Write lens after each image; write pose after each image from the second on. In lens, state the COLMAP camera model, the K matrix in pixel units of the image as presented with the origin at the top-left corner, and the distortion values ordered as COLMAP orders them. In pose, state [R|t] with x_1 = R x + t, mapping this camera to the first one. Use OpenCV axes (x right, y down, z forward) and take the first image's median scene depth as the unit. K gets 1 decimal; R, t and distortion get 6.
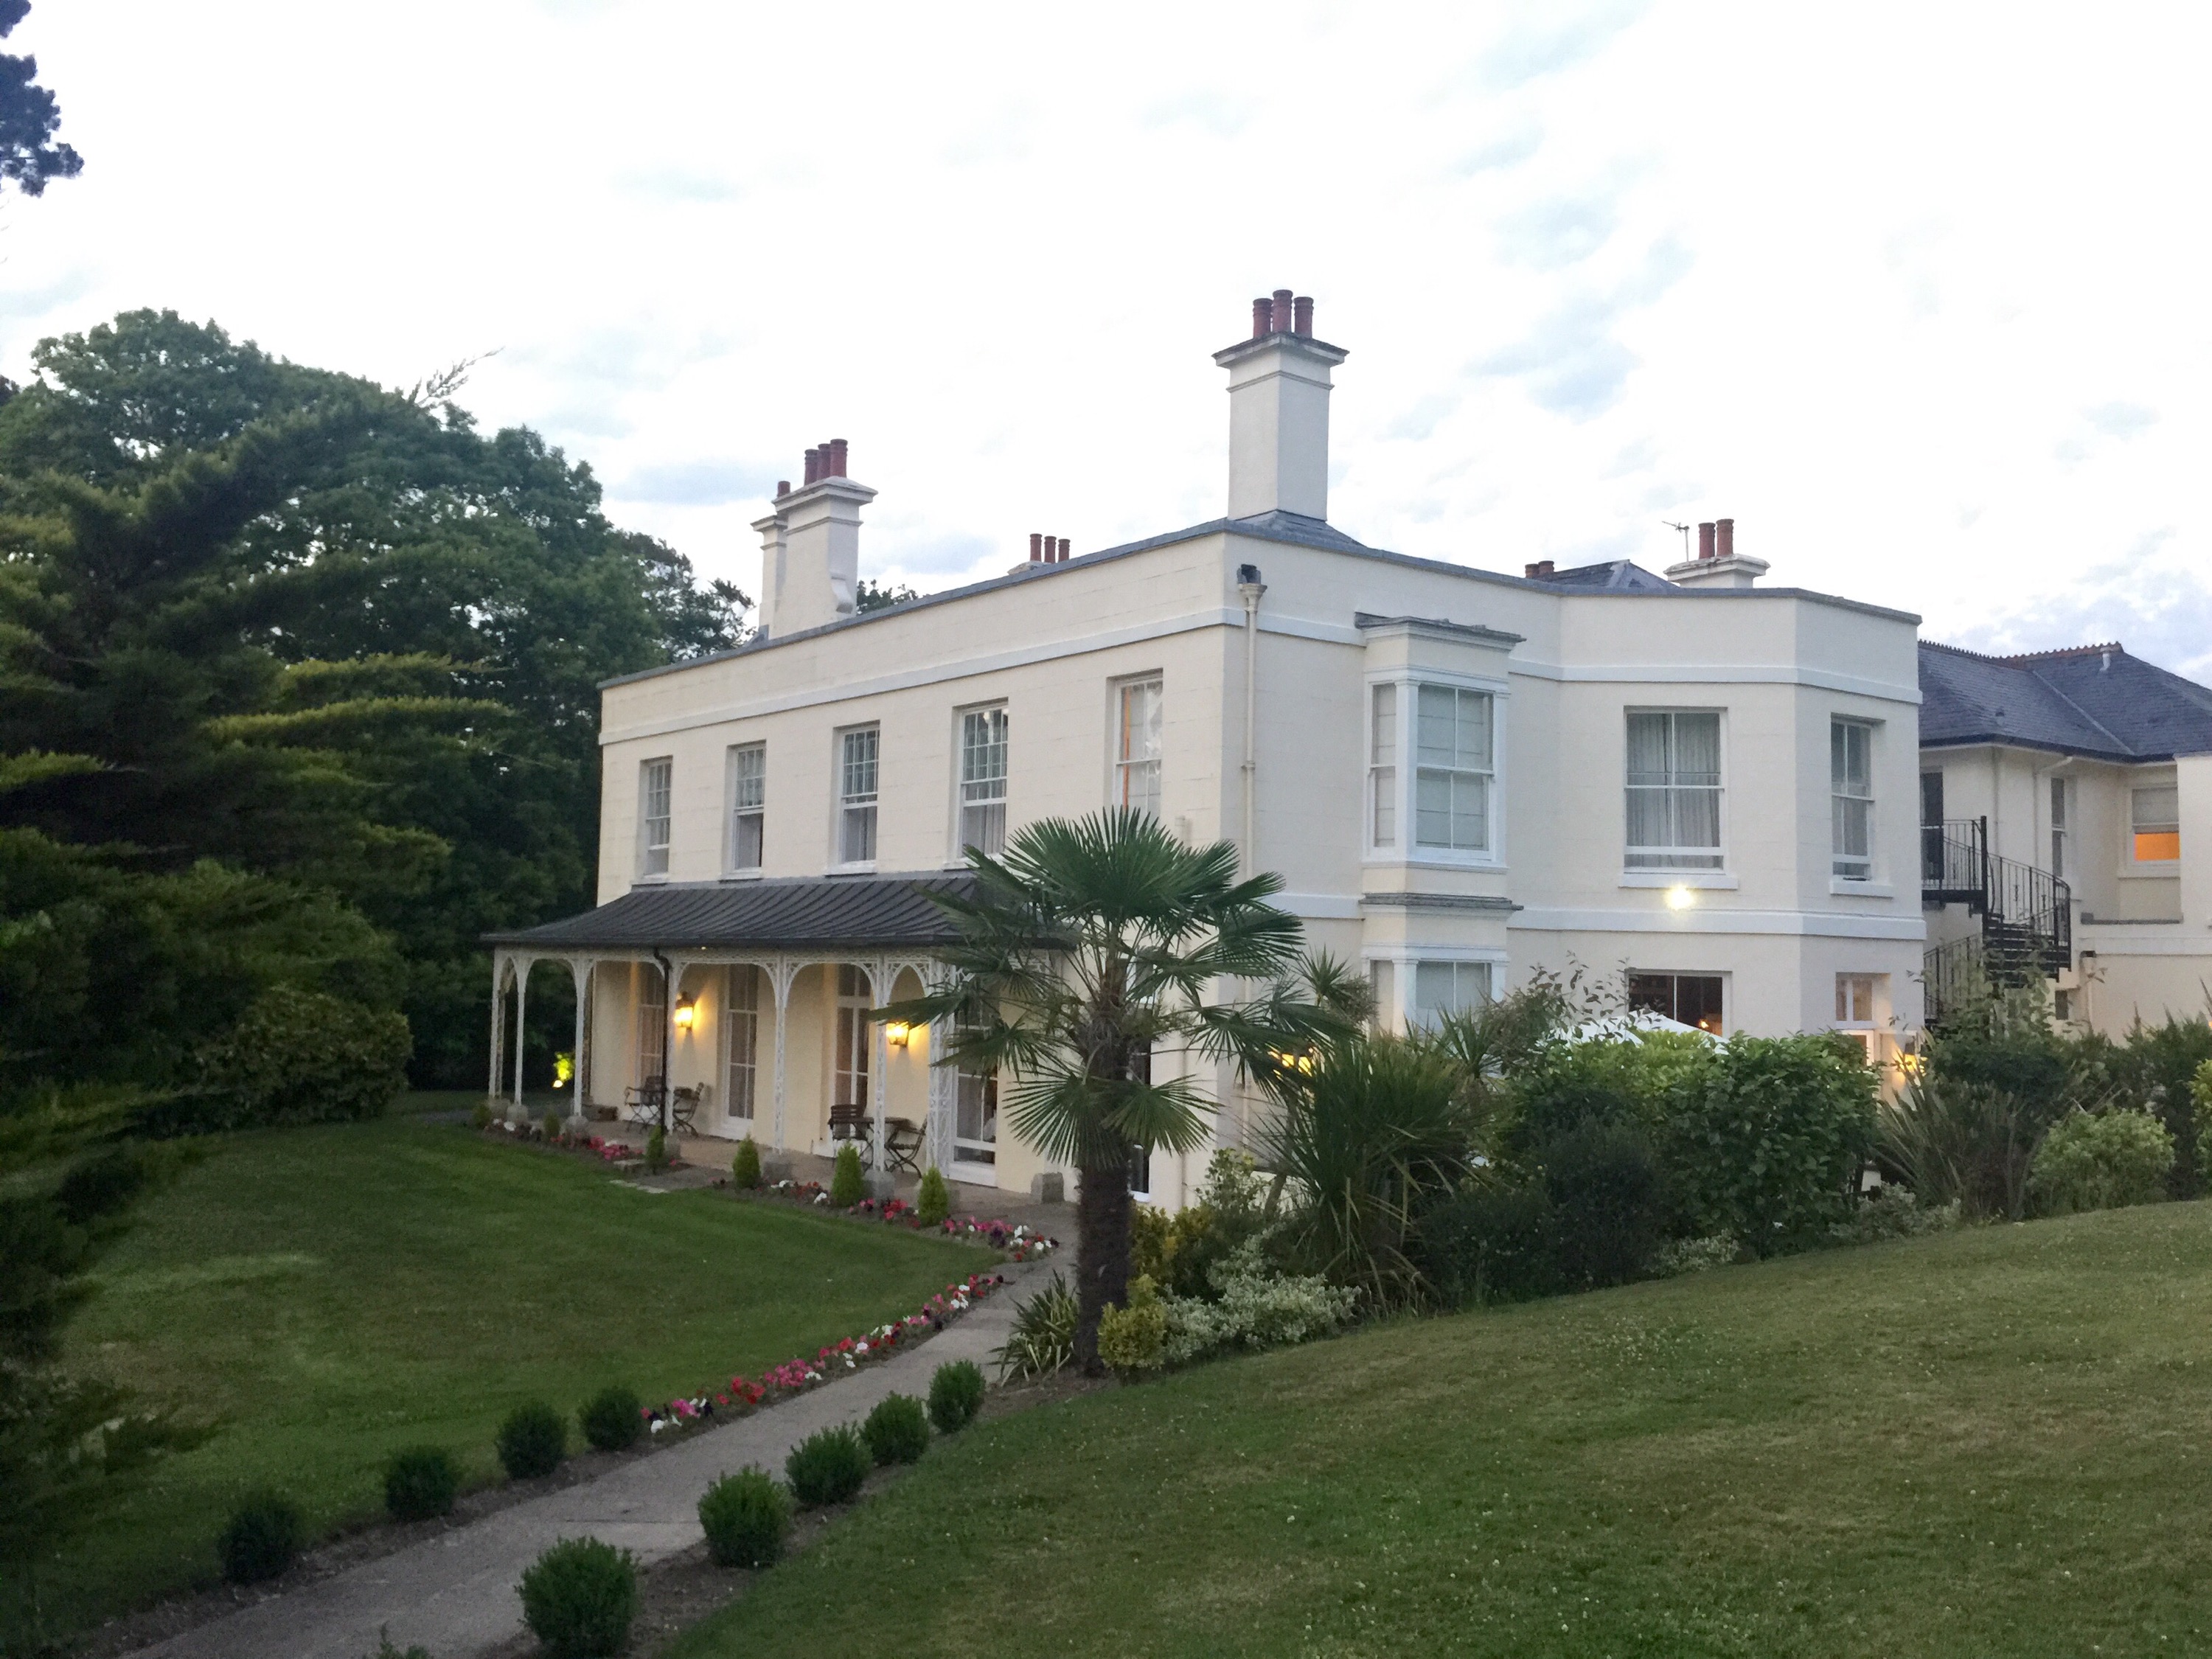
lens RADIAL K [[1859.5, 0, 1106.0], [0, 1859.5, 829.5], [0, 0, 1]] dist [-0.008305, -0.006512]
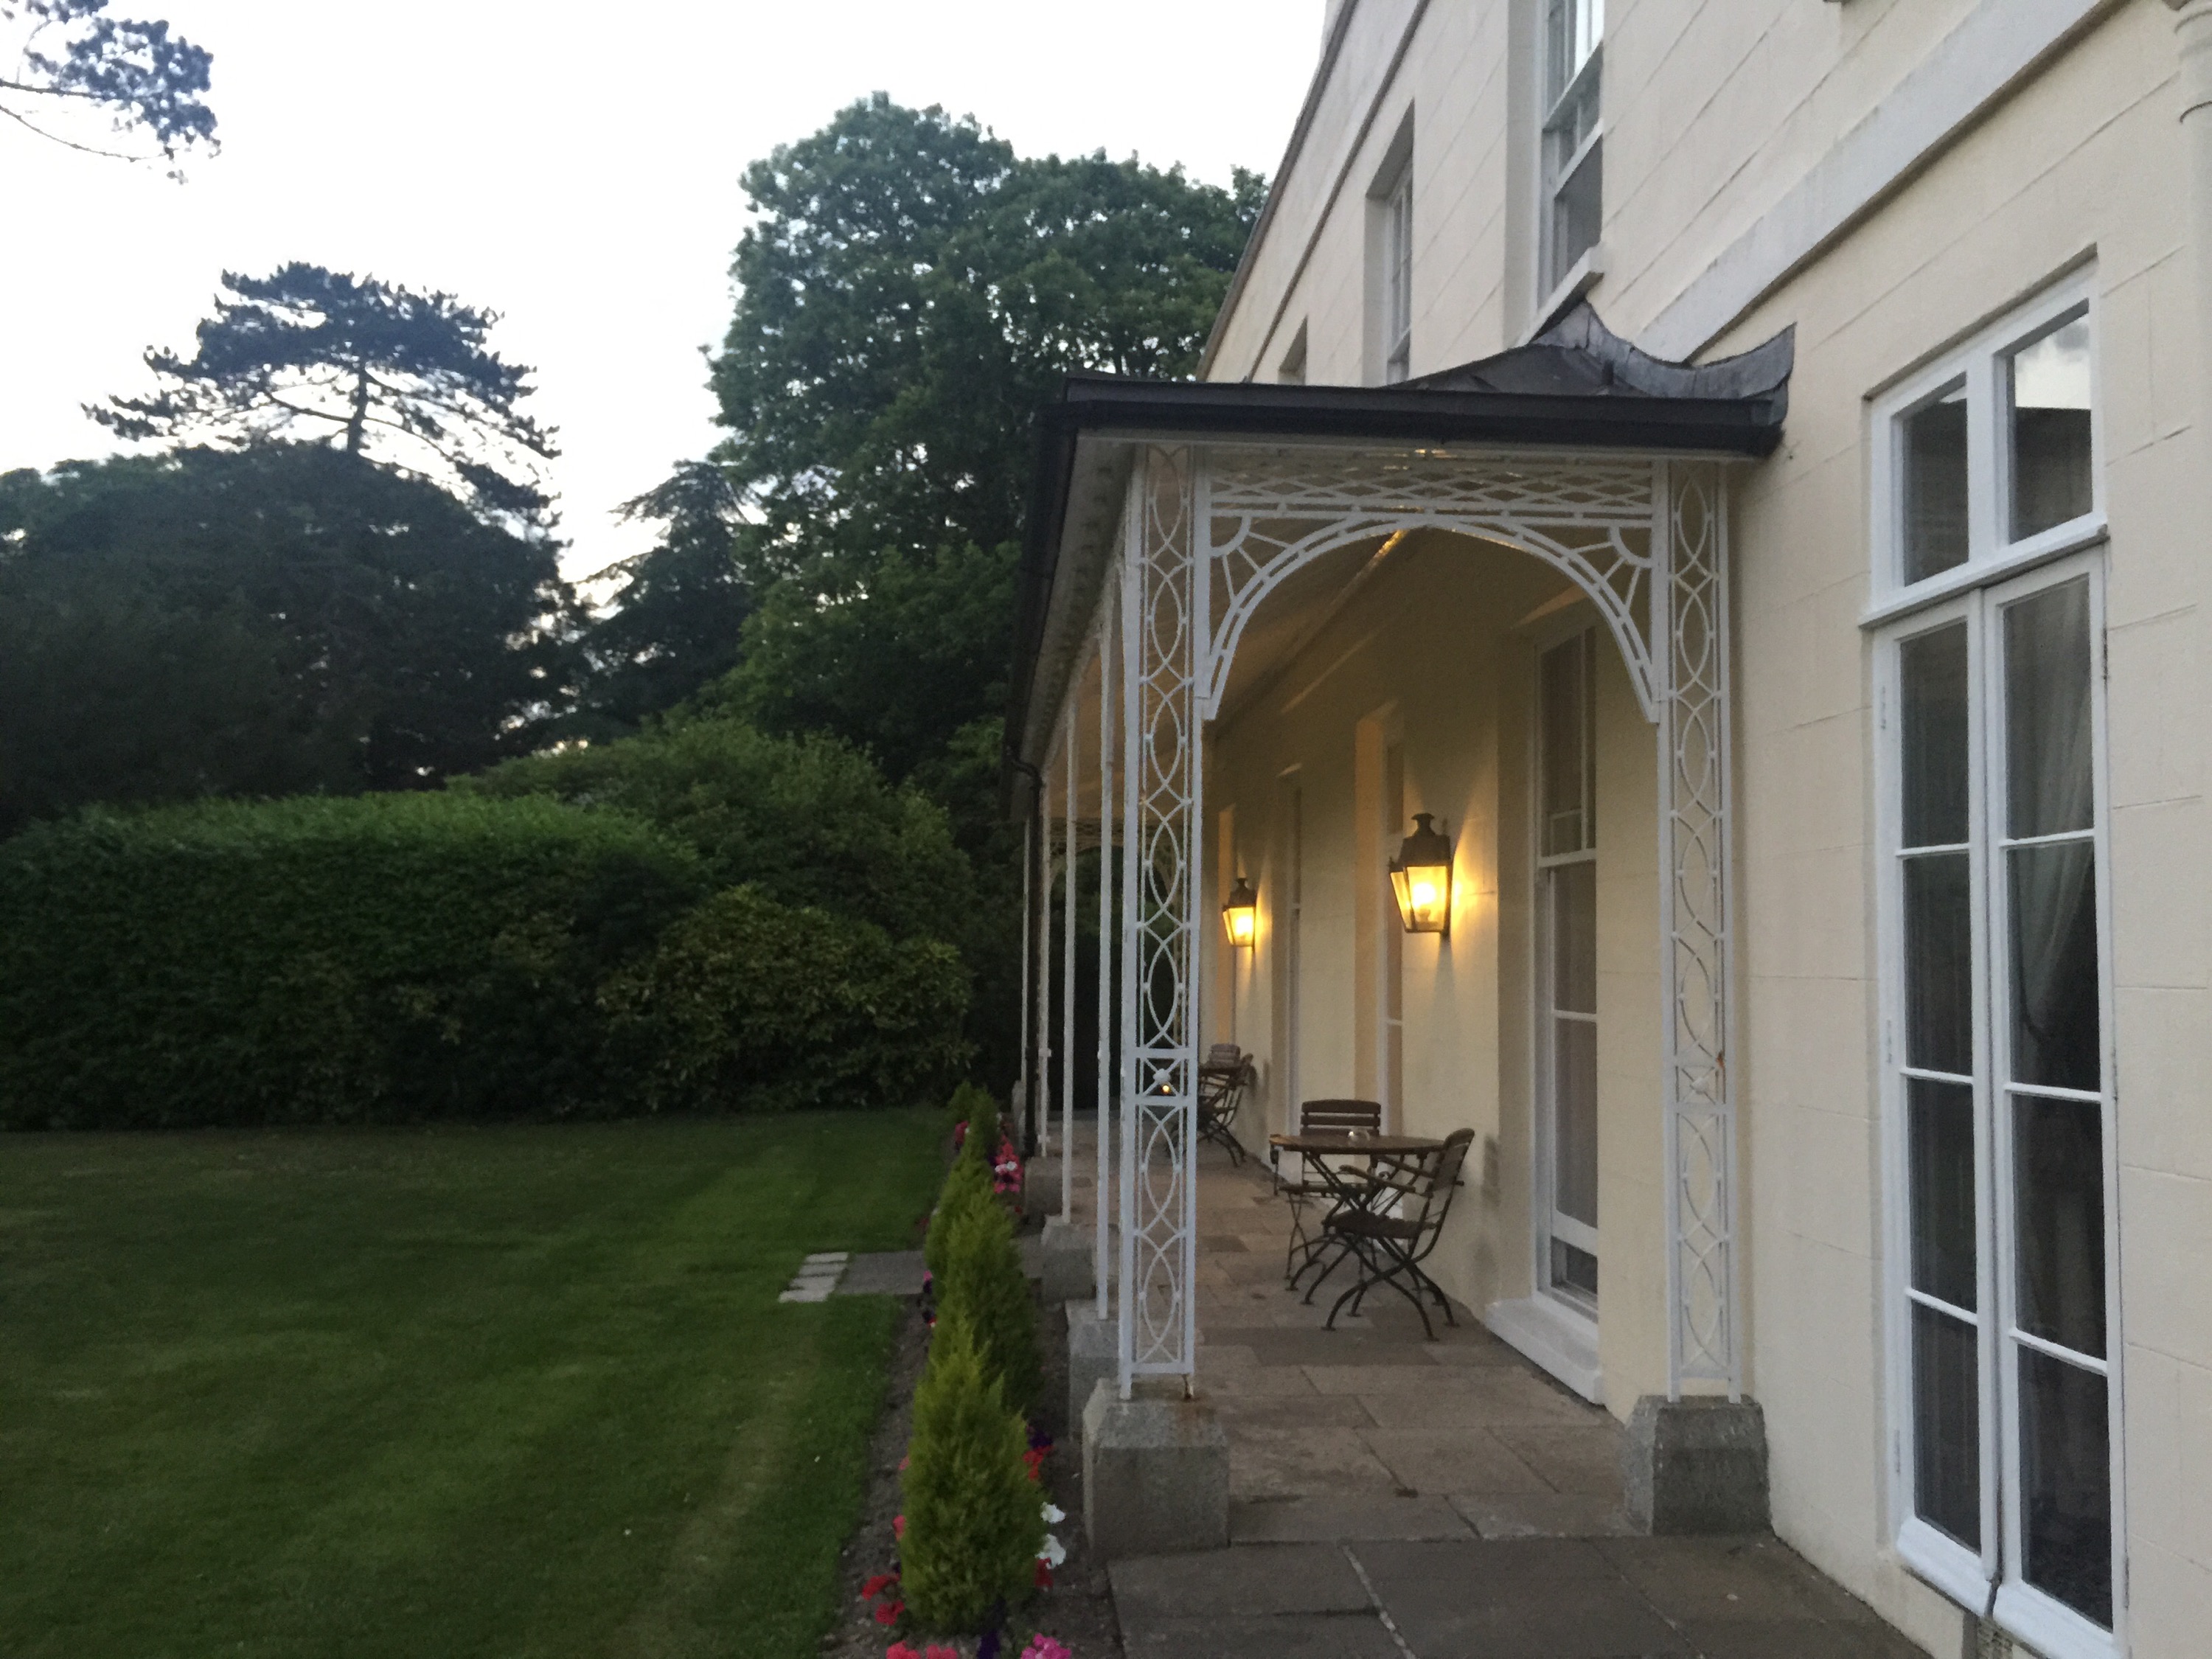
lens RADIAL K [[1859.5, 0, 1106.0], [0, 1859.5, 829.5], [0, 0, 1]] dist [-0.008305, -0.006512]
pose [[0.820565, -0.039921, -0.570158, 0.029784], [0.035512, 0.999191, -0.018851, 0.078512], [0.570450, -0.004779, 0.821319, 0.537933]]
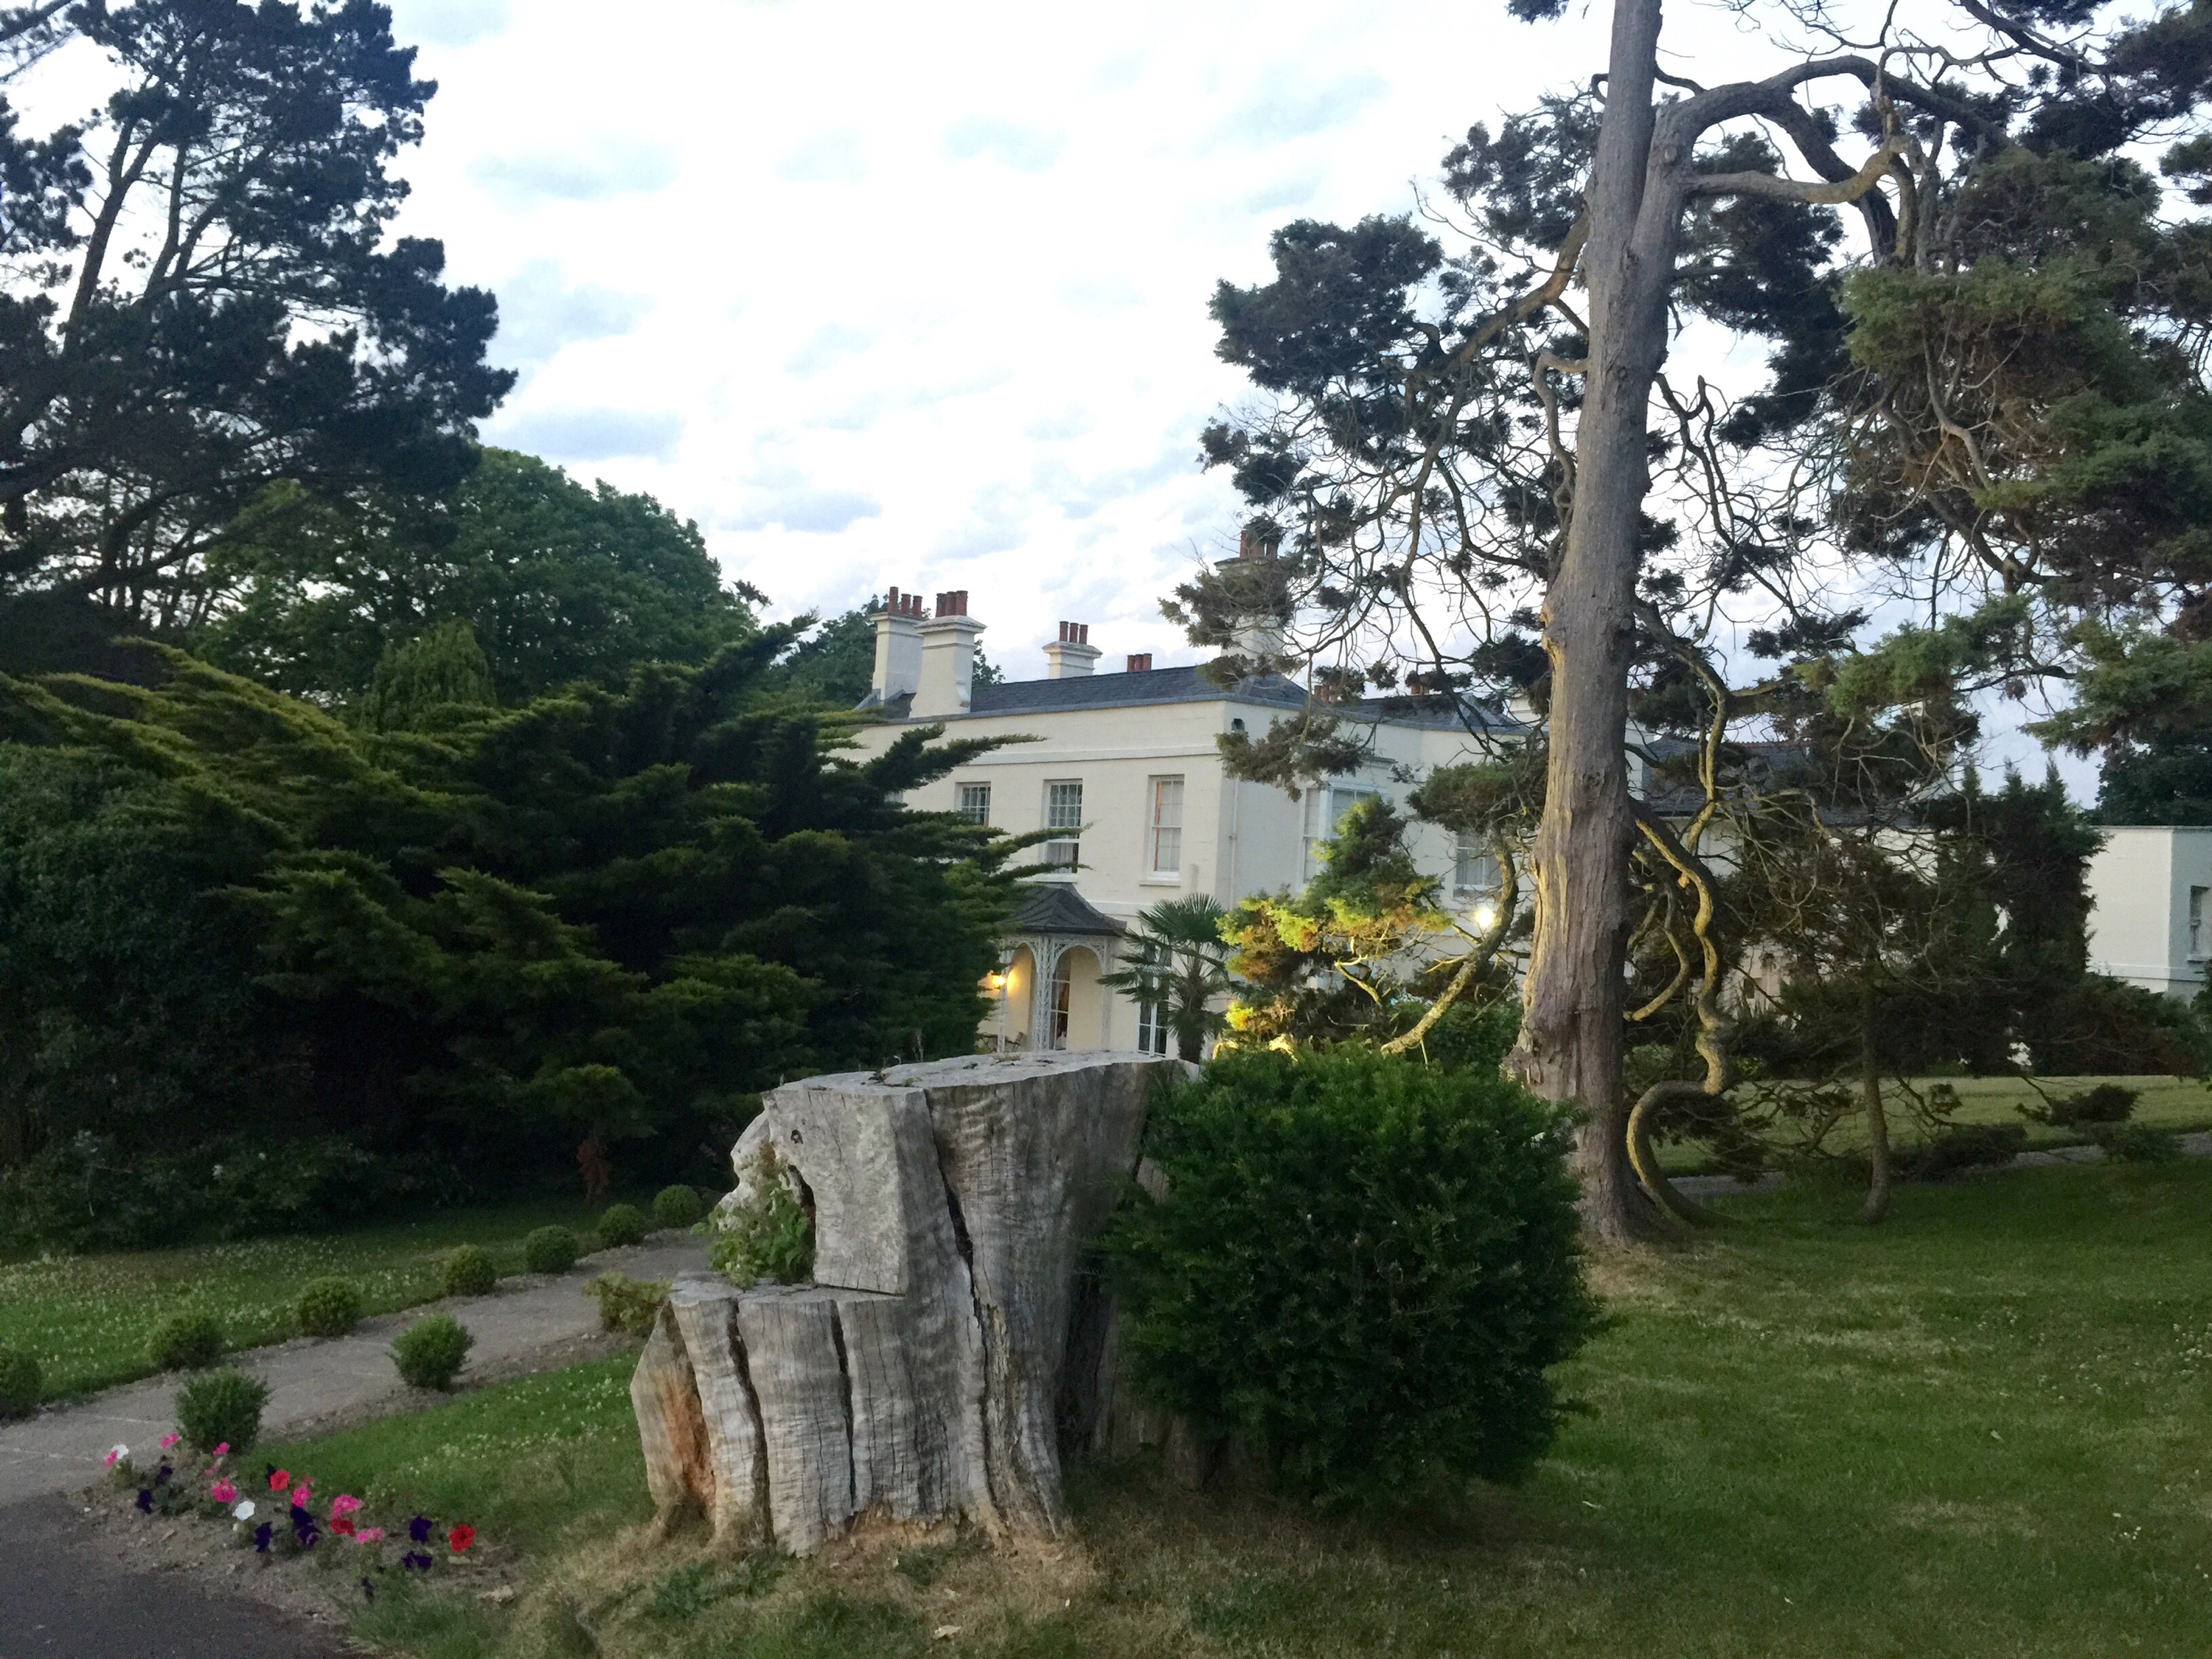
lens RADIAL K [[1859.5, 0, 1106.0], [0, 1859.5, 829.5], [0, 0, 1]] dist [-0.008305, -0.006512]
pose [[0.998139, 0.039611, 0.046364, -0.074735], [-0.040845, 0.998828, 0.025961, -0.049197], [-0.045281, -0.027807, 0.998587, -0.442896]]
